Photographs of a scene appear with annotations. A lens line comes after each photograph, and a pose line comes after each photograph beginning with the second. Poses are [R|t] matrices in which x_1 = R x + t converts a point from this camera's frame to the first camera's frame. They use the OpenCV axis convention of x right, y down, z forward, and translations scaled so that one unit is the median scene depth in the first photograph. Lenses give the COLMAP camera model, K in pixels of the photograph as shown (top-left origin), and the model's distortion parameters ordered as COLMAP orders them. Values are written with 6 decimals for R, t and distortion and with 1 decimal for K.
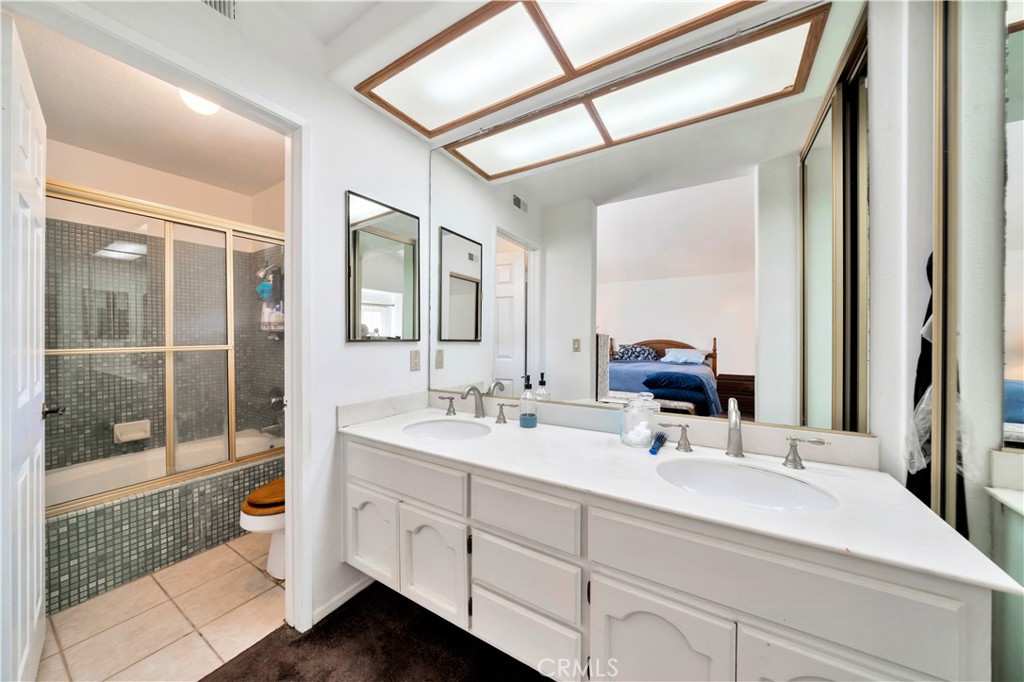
lens RADIAL K [[348.7, 0, 509.0], [0, 348.7, 341.3], [0, 0, 1]] dist [-0.005732, 0.000857]
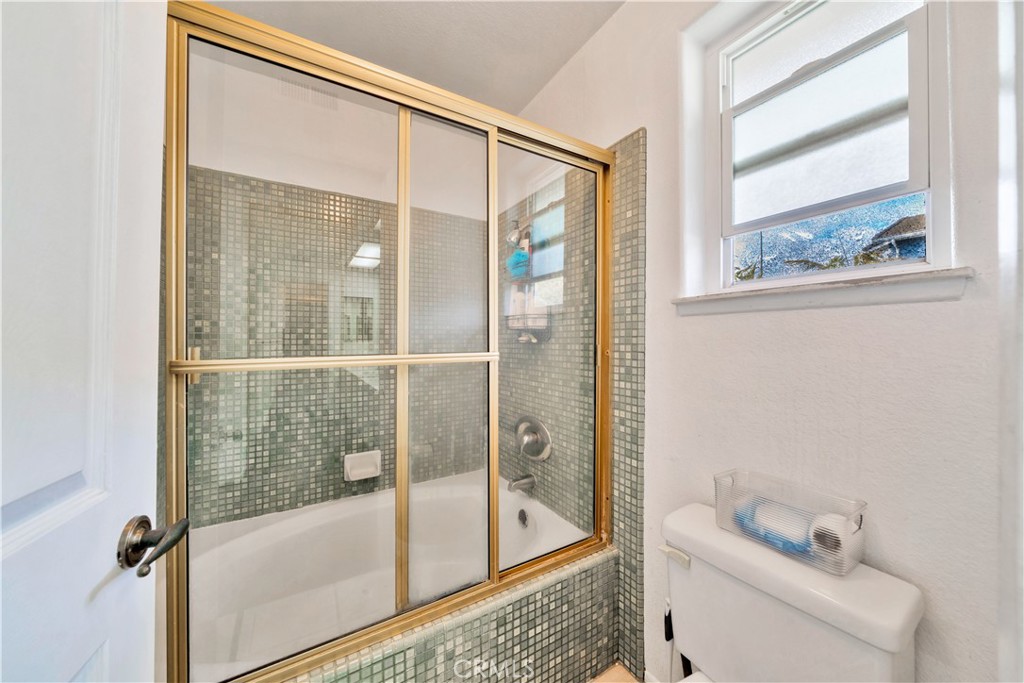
lens RADIAL K [[348.7, 0, 509.6], [0, 348.7, 340.3], [0, 0, 1]] dist [-0.005732, 0.000857]
pose [[0.890998, 0.002648, -0.453999, -0.497149], [-0.007600, 0.999930, -0.009084, -0.002627], [0.453943, 0.011545, 0.890956, 0.504234]]
